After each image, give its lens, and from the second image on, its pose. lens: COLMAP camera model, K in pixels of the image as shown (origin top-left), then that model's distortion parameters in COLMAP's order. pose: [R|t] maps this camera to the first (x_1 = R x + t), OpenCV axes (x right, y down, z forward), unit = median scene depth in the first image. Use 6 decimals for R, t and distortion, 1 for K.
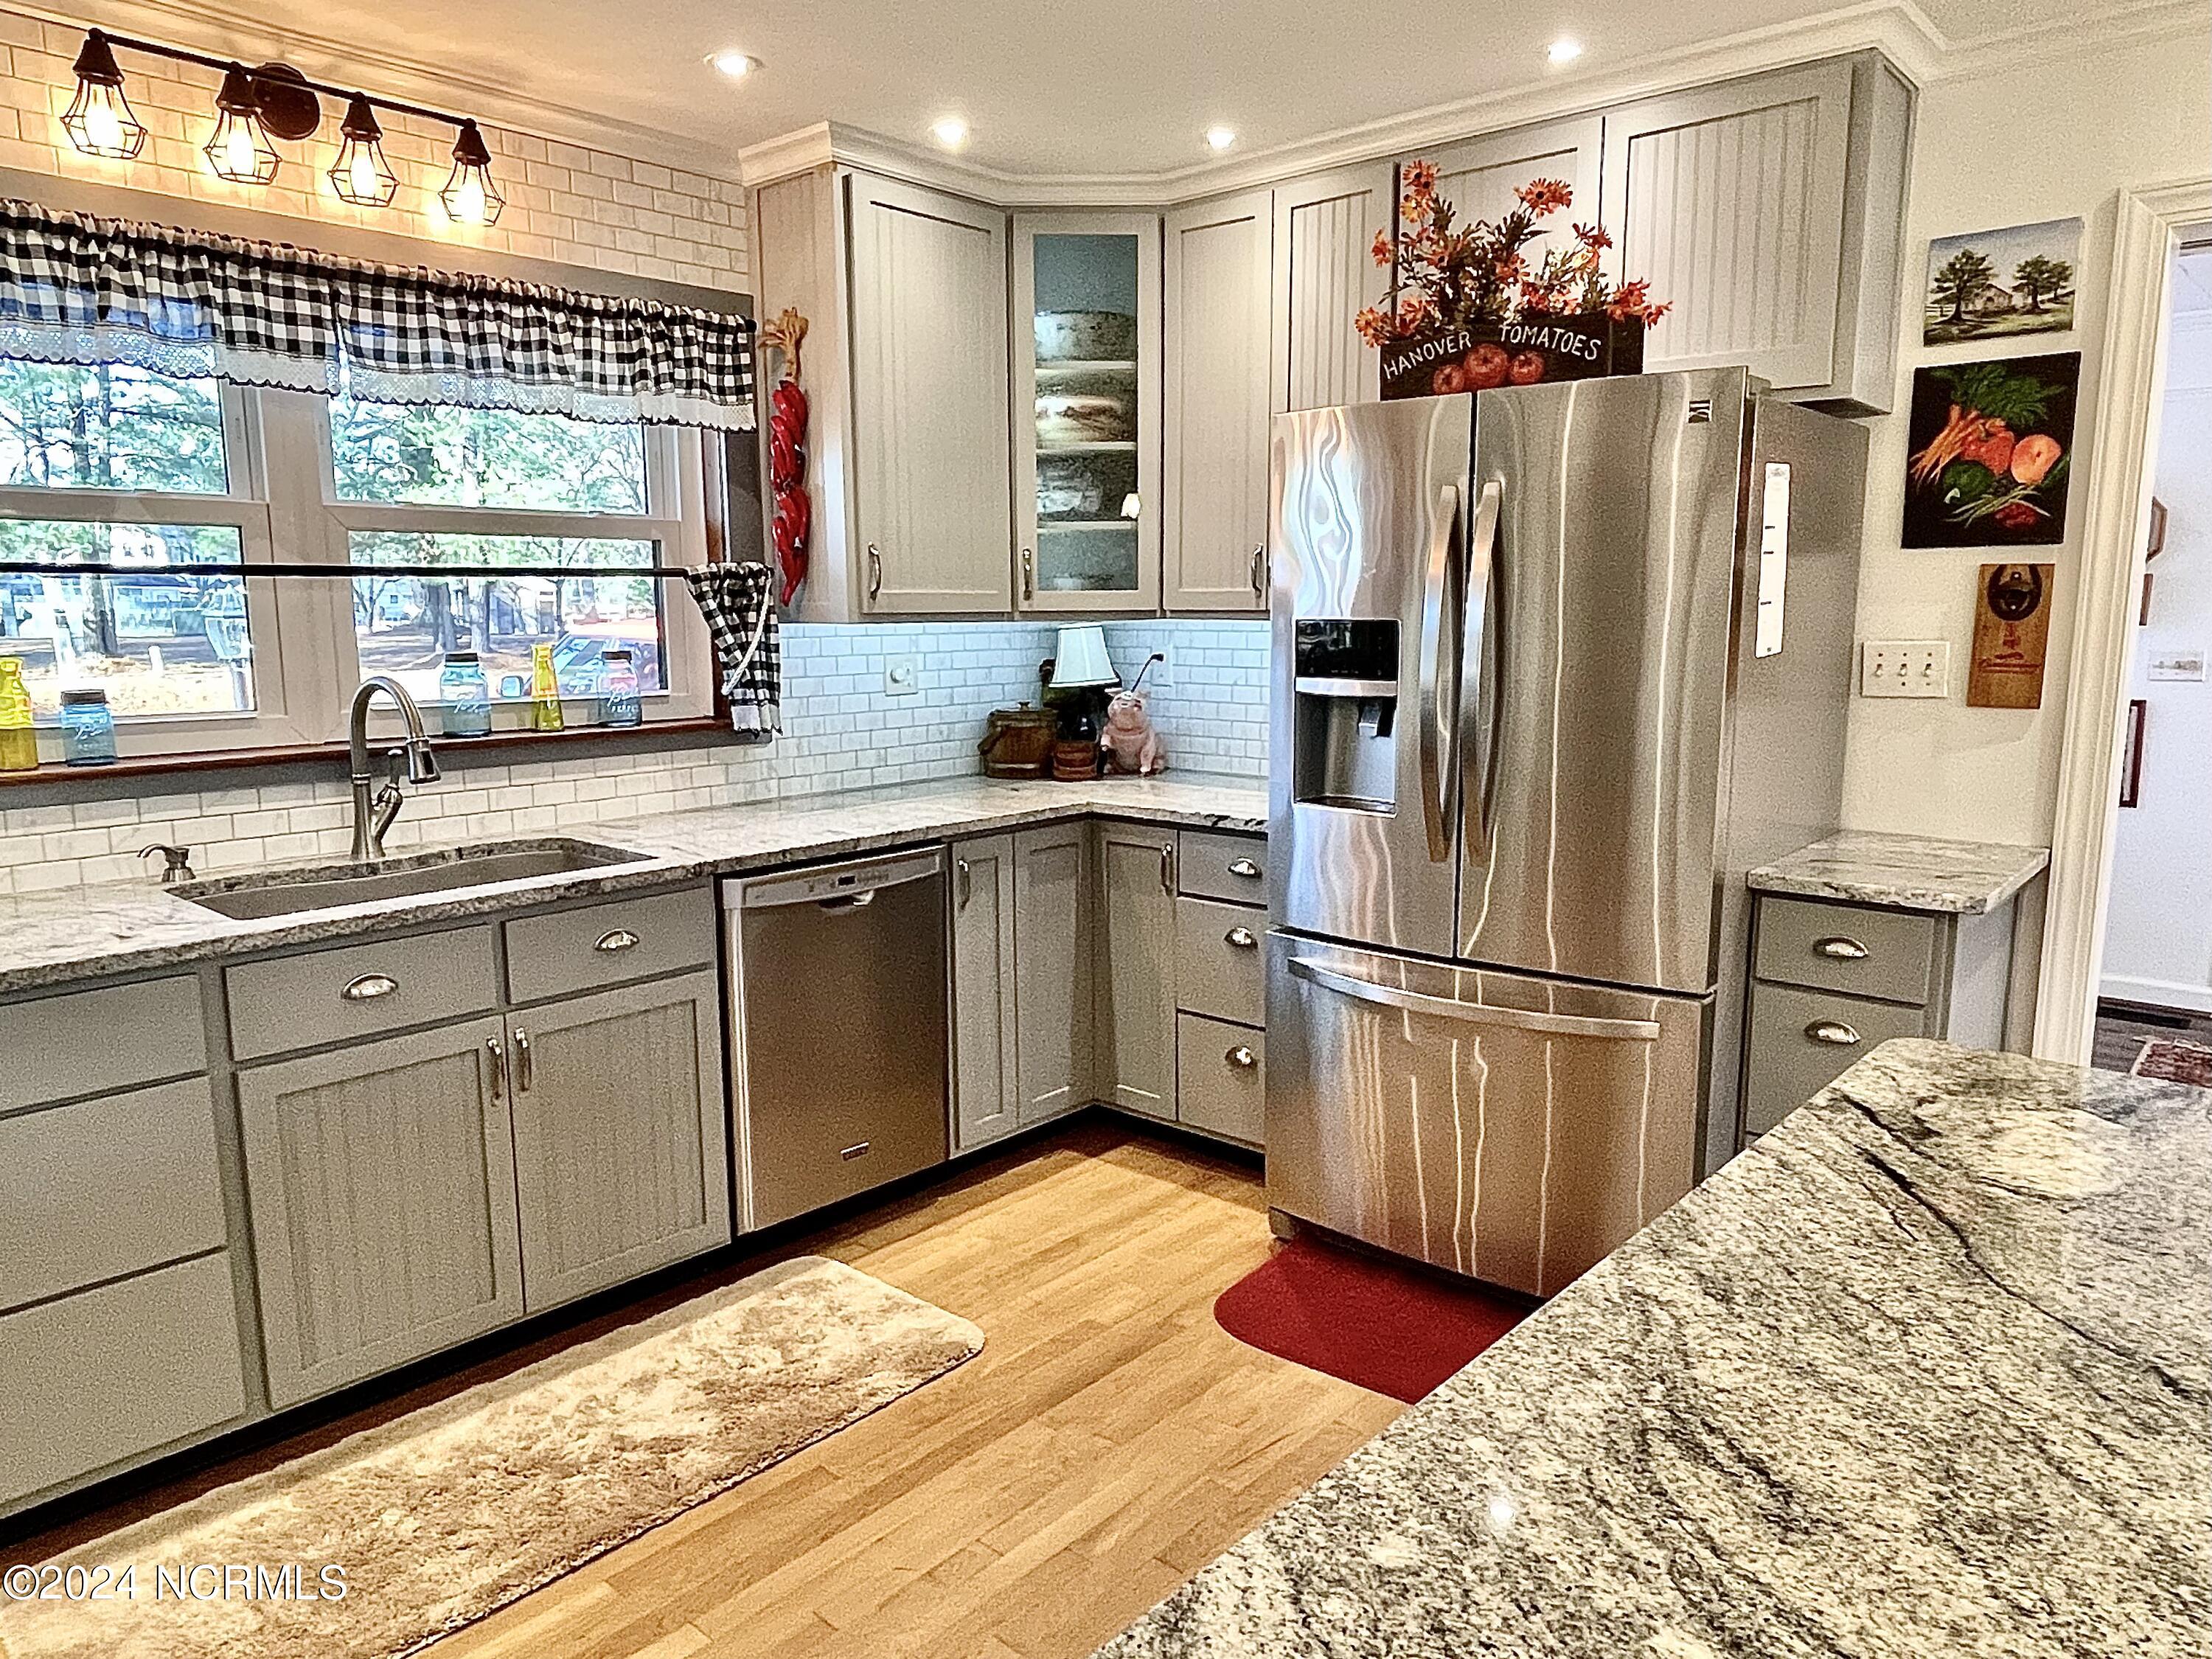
lens RADIAL K [[1487.9, 0, 1106.0], [0, 1487.9, 829.5], [0, 0, 1]] dist [0.033467, -0.029770]
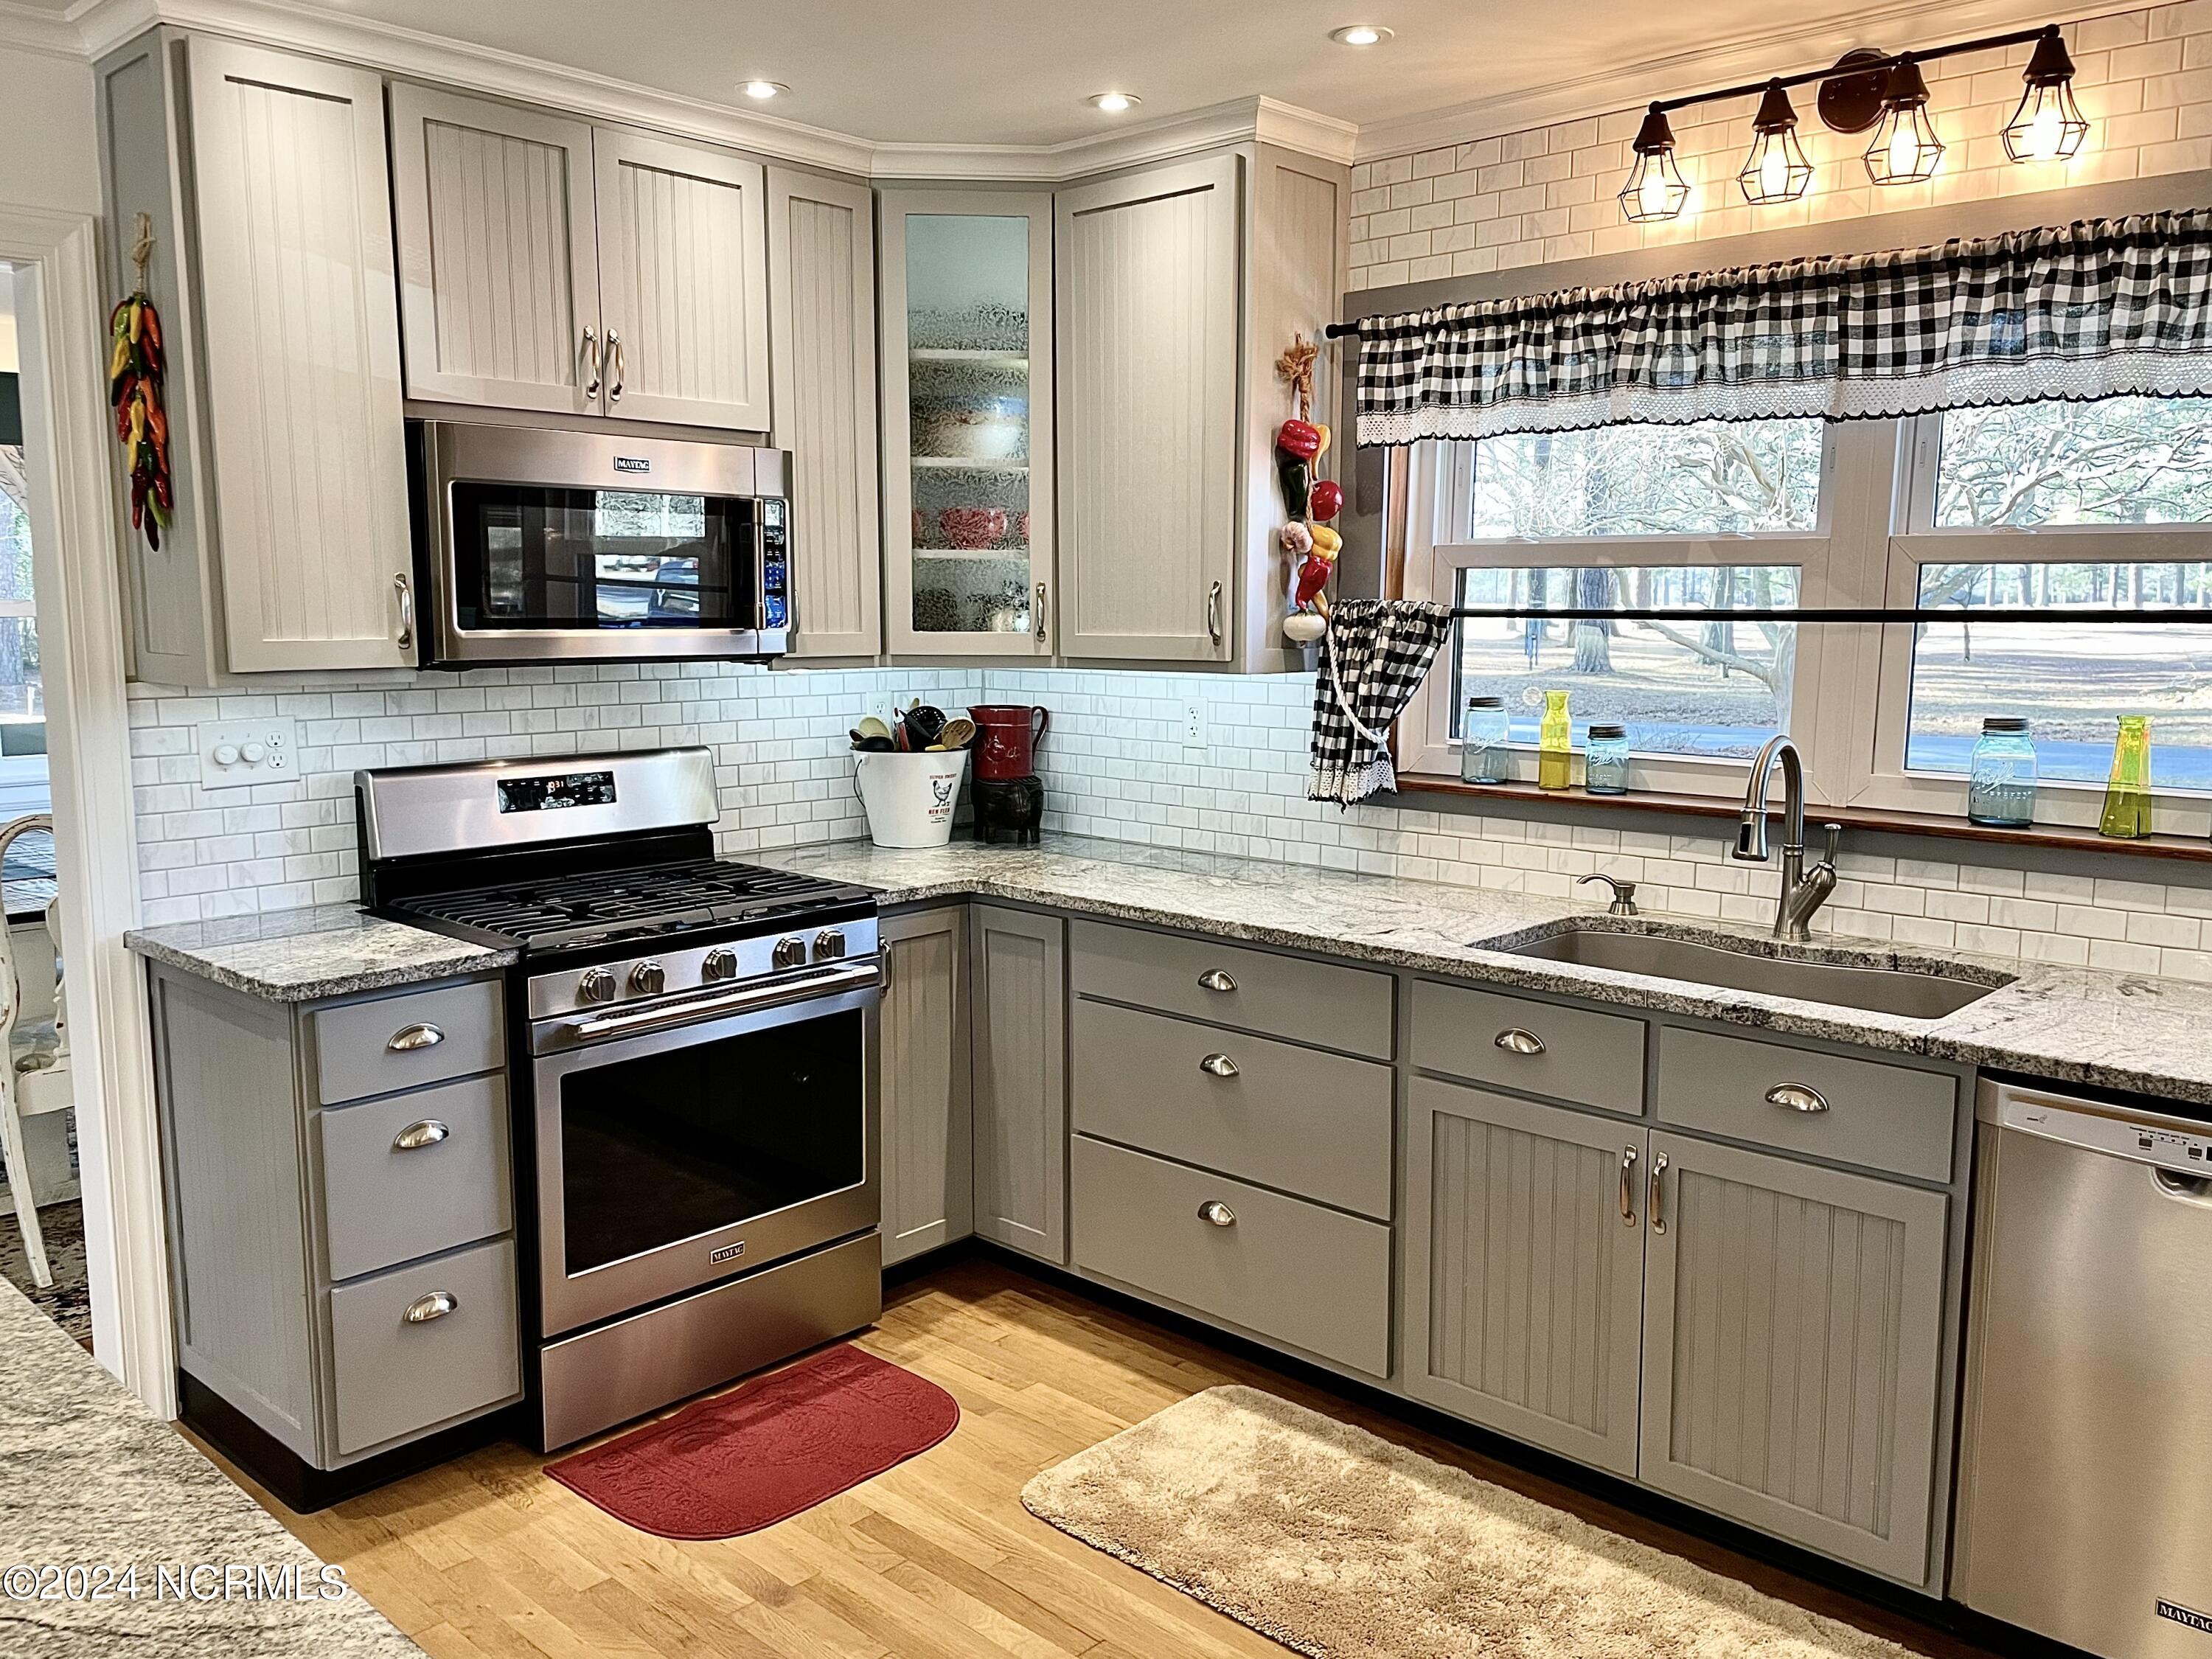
lens RADIAL K [[1744.5, 0, 1106.0], [0, 1744.5, 829.5], [0, 0, 1]] dist [0.075905, -0.114857]
pose [[-0.026072, 0.135481, -0.990437, 0.580338], [-0.158885, 0.977618, 0.137910, -0.134340], [0.986953, 0.160961, -0.003962, 0.654140]]
